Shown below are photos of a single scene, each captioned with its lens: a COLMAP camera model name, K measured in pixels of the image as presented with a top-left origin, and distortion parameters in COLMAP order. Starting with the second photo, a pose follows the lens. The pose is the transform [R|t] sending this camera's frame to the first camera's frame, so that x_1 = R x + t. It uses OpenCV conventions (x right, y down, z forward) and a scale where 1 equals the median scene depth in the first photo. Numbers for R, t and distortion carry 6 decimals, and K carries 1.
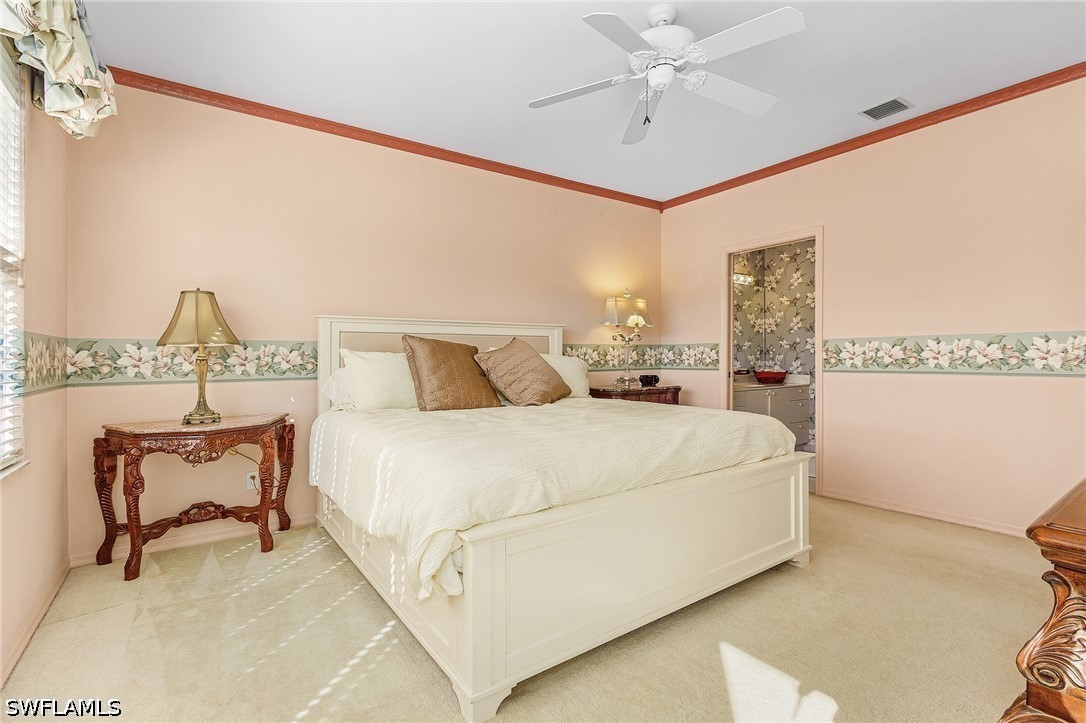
lens RADIAL K [[507.7, 0, 546.4], [0, 507.7, 365.3], [0, 0, 1]] dist [0.007711, -0.002730]
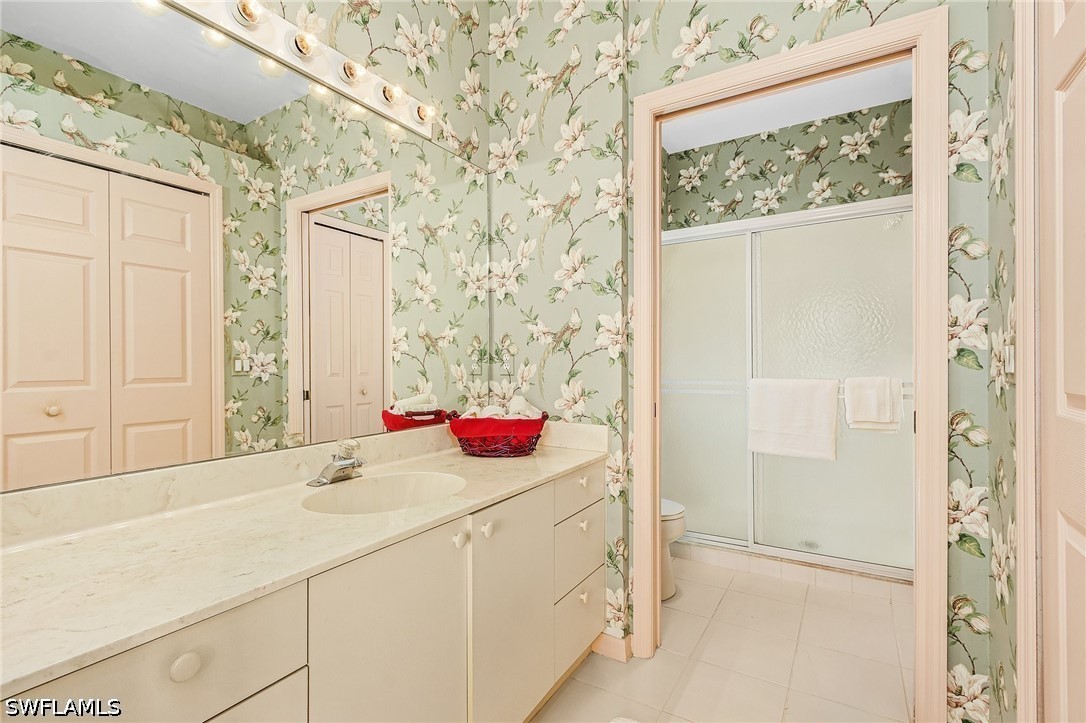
lens RADIAL K [[507.7, 0, 542.9], [0, 507.7, 361.2], [0, 0, 1]] dist [0.007711, -0.002730]
pose [[0.917317, 0.005173, 0.398124, 0.325778], [0.002825, 0.999806, -0.019500, -0.015125], [-0.398147, 0.019012, 0.917124, 0.668455]]
